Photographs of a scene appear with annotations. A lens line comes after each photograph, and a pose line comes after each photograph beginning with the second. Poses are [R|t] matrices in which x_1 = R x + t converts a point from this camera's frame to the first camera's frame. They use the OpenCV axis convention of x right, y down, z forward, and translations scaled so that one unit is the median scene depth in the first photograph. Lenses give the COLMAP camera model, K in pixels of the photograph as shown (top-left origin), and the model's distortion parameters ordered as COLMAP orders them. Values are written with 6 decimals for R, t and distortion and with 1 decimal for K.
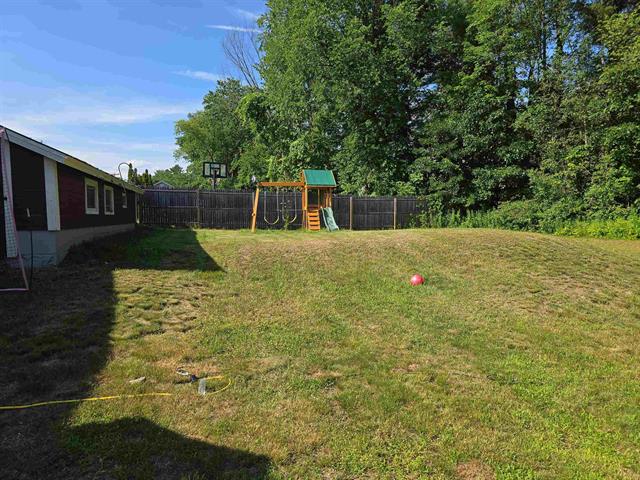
lens RADIAL K [[429.5, 0, 318.5], [0, 429.5, 238.3], [0, 0, 1]] dist [0.050168, -0.044564]
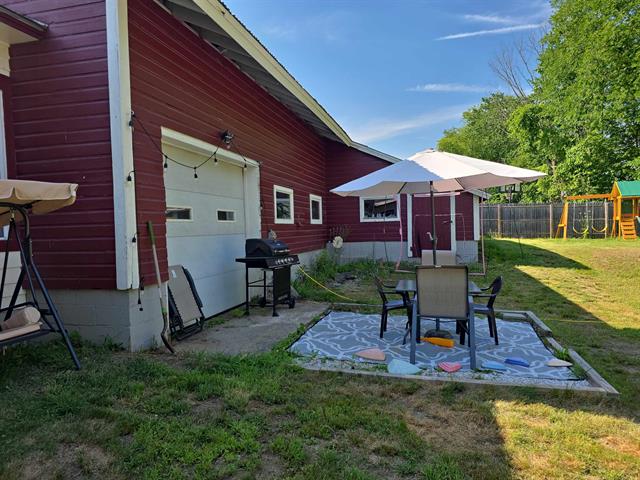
lens RADIAL K [[429.5, 0, 321.9], [0, 429.5, 245.0], [0, 0, 1]] dist [0.050168, -0.044564]
pose [[0.870927, 0.000476, -0.491412, -0.067108], [-0.002687, 0.999989, -0.003793, 0.001199], [0.491405, 0.004624, 0.870919, -0.140644]]
